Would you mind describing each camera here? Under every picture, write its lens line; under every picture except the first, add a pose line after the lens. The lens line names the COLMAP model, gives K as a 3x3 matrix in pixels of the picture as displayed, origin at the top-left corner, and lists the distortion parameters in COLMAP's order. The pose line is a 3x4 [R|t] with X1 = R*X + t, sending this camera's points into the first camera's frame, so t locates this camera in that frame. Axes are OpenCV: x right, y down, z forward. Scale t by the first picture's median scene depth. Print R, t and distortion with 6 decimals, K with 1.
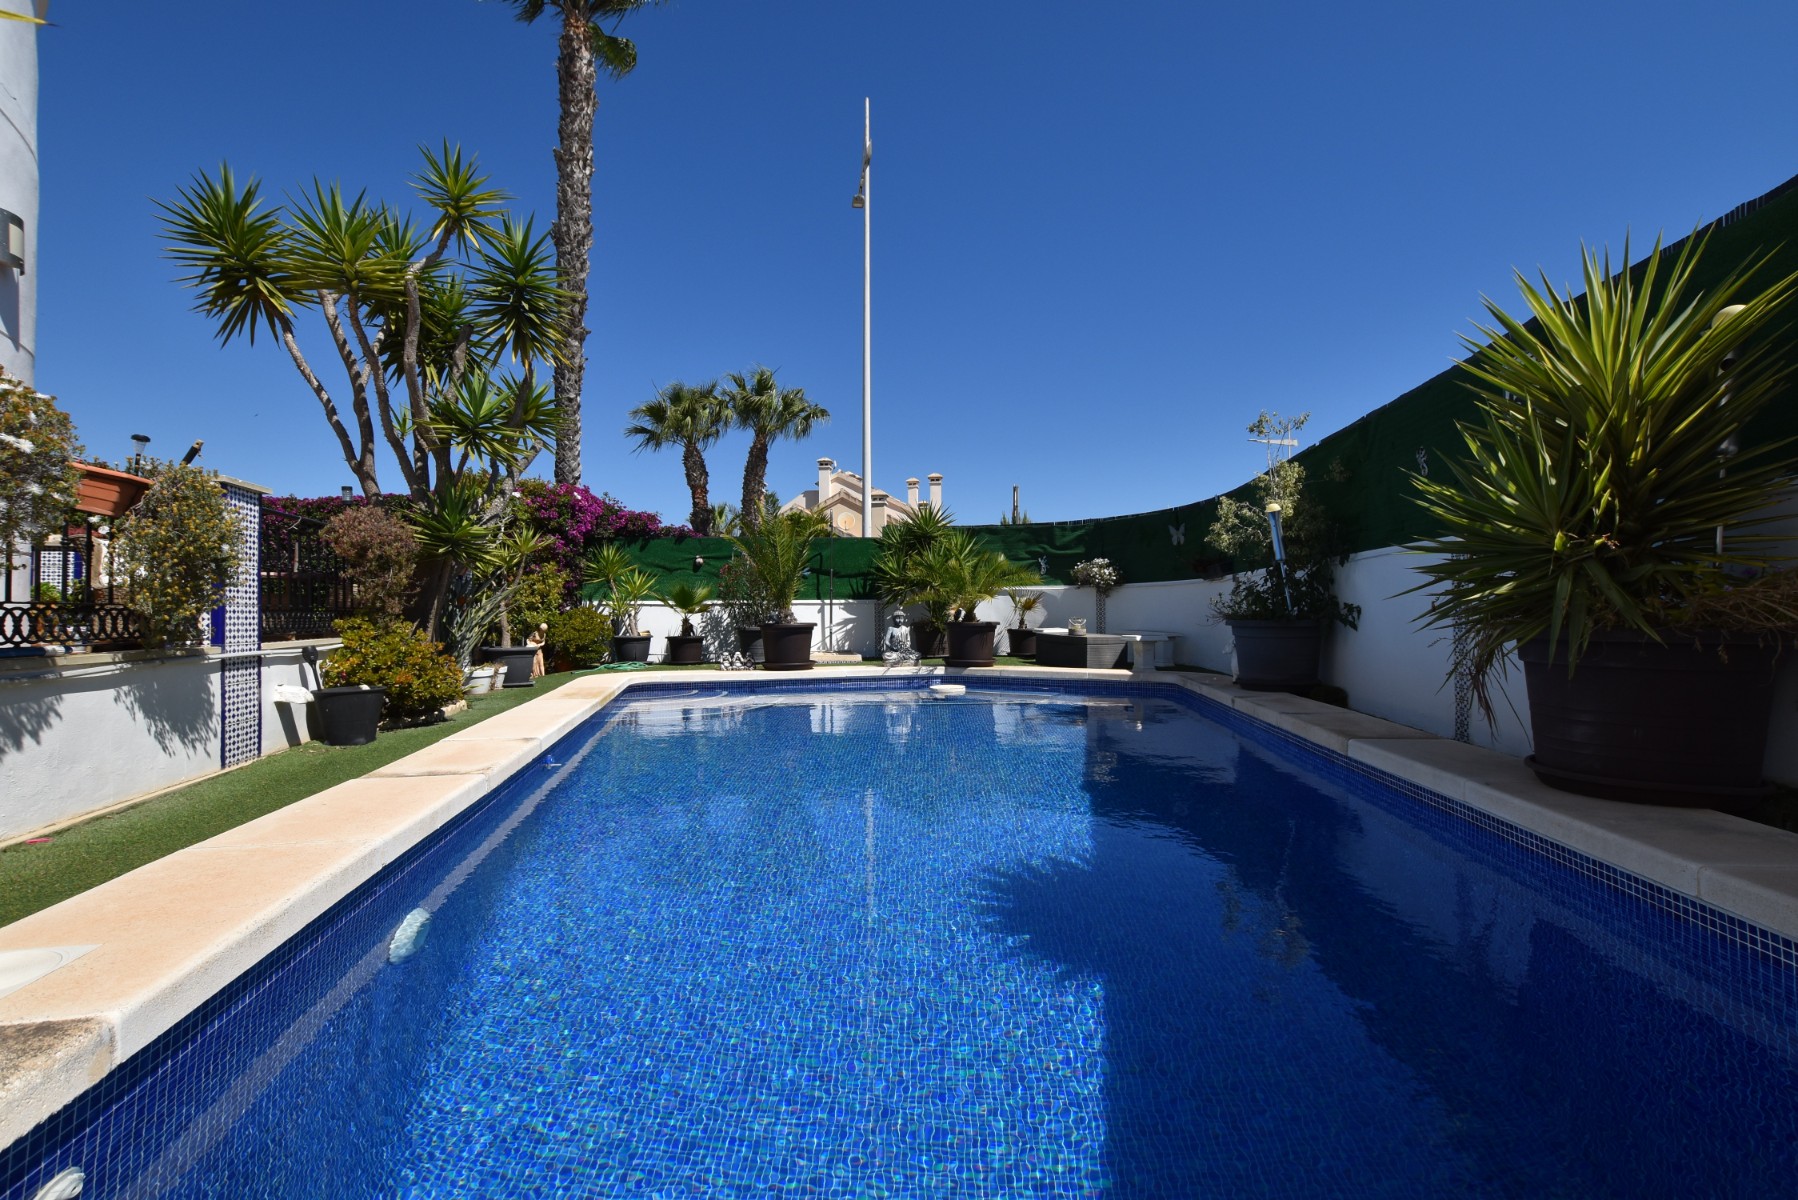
lens RADIAL K [[791.4, 0, 898.1], [0, 791.4, 605.4], [0, 0, 1]] dist [-0.036723, 0.006903]
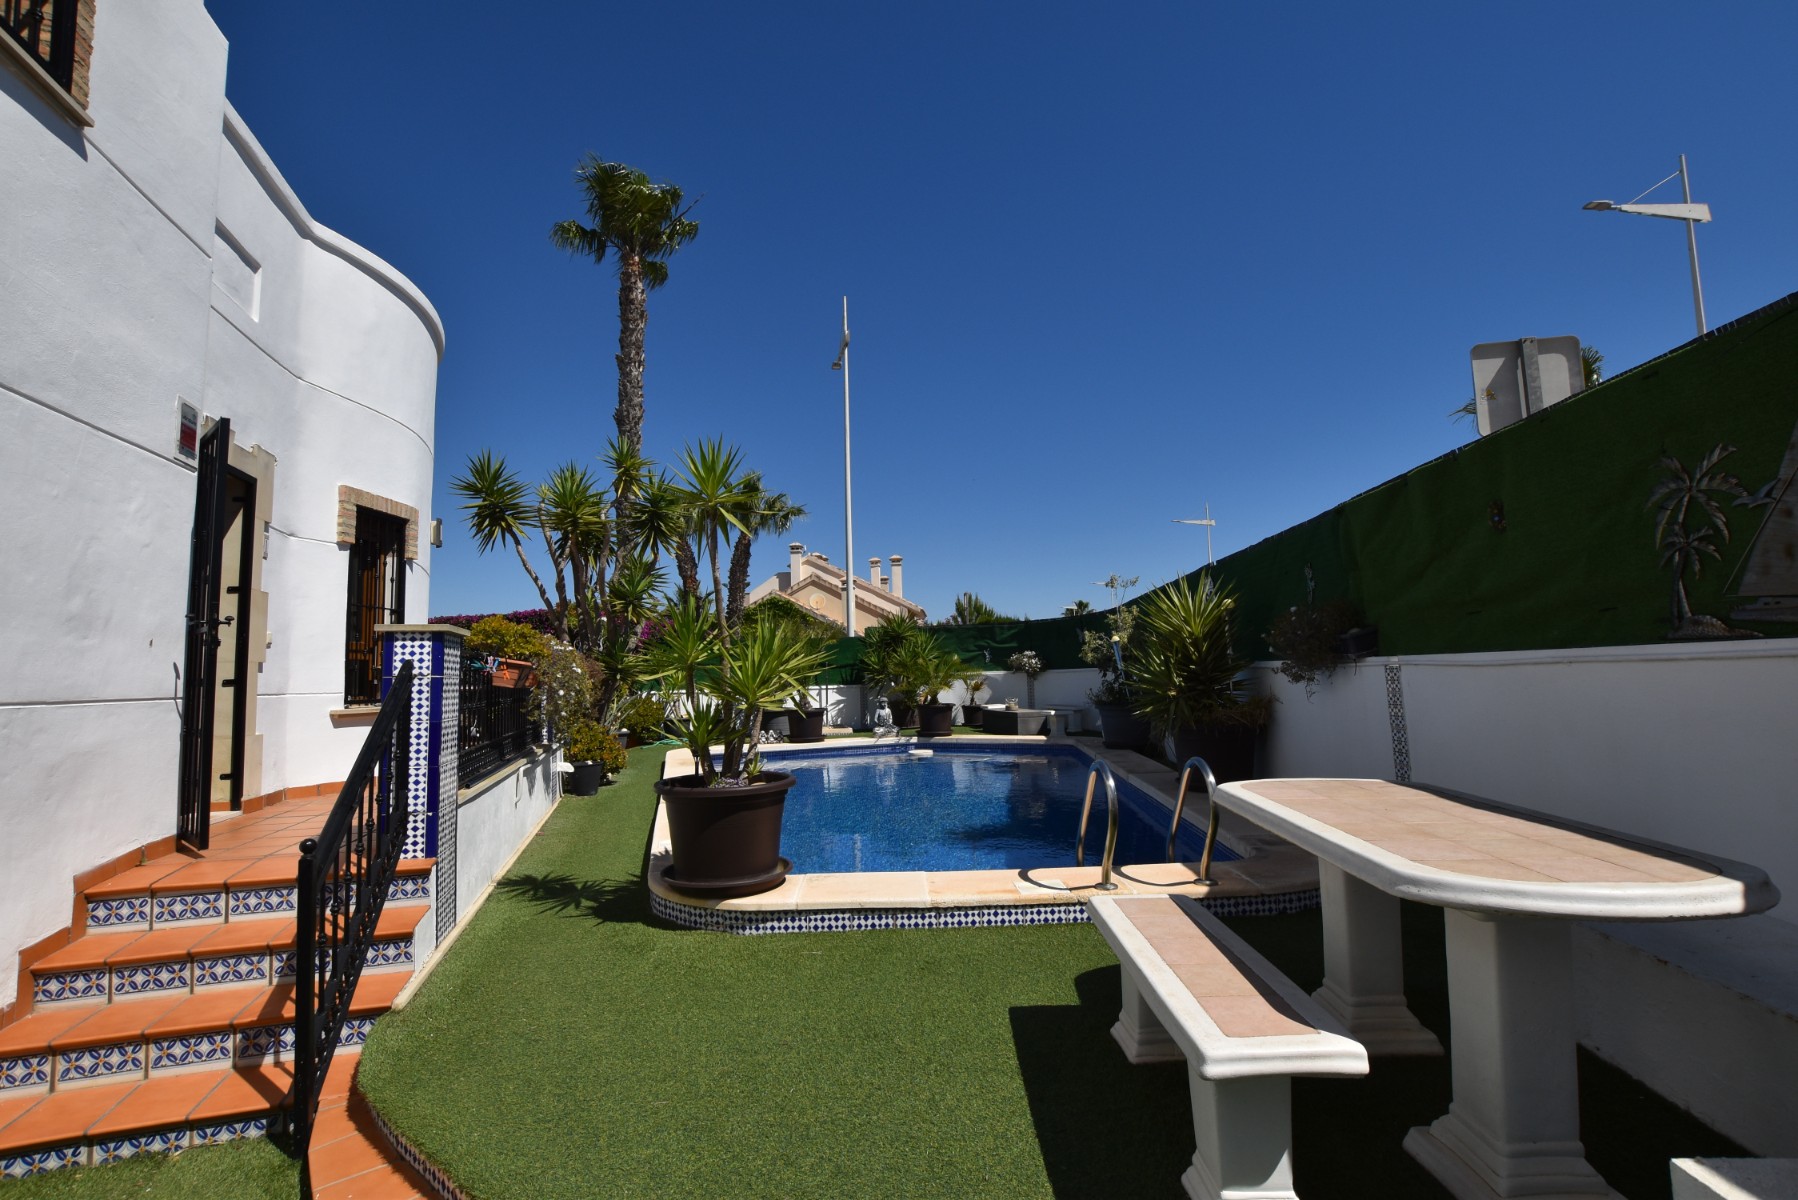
lens RADIAL K [[791.4, 0, 898.6], [0, 791.4, 604.8], [0, 0, 1]] dist [-0.036723, 0.006903]
pose [[0.998335, -0.018605, 0.054607, -0.038964], [0.022813, 0.996732, -0.077485, -0.040077], [-0.052987, 0.078602, 0.995497, -0.344972]]
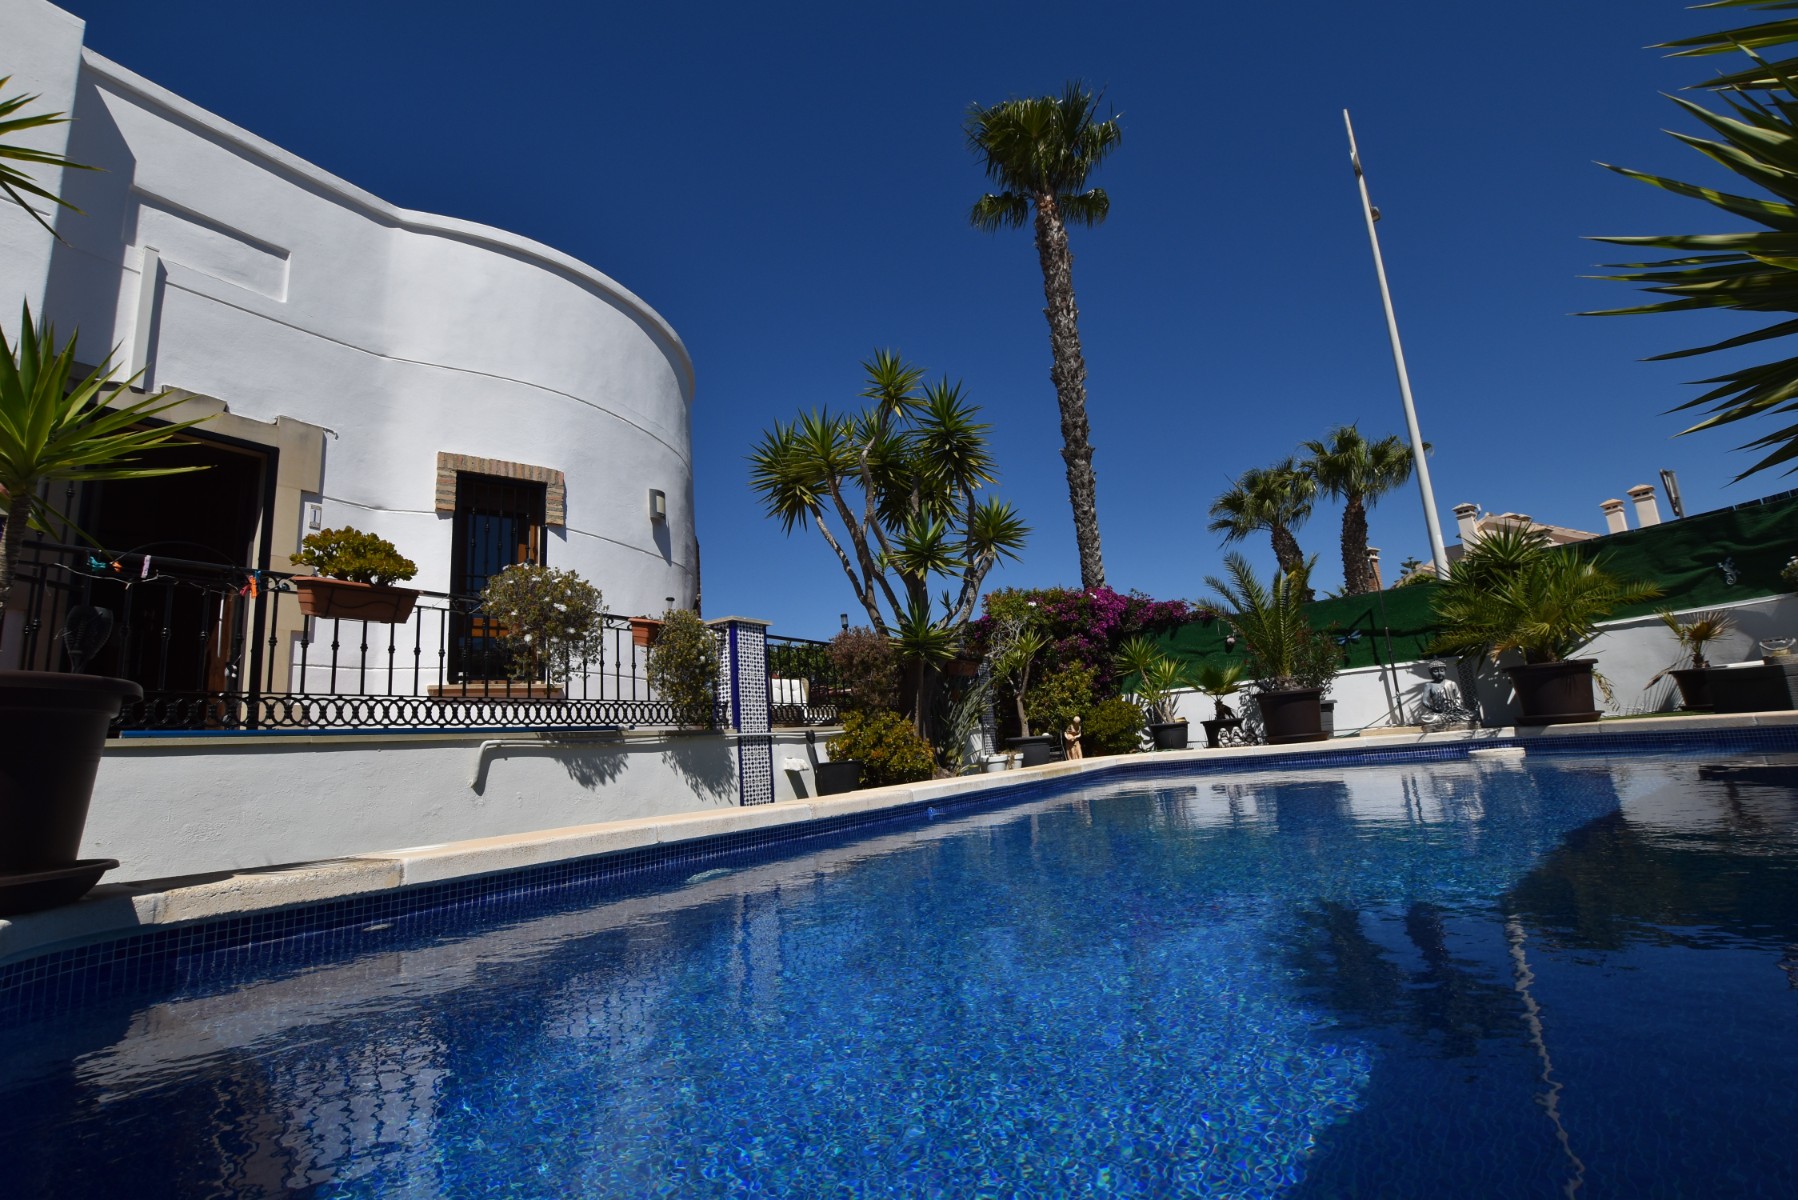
lens RADIAL K [[791.4, 0, 901.6], [0, 791.4, 602.1], [0, 0, 1]] dist [-0.036723, 0.006903]
pose [[0.696427, -0.179717, -0.694760, 0.154741], [0.079451, 0.981492, -0.174245, 0.035525], [0.713216, 0.066149, 0.697816, 0.049140]]
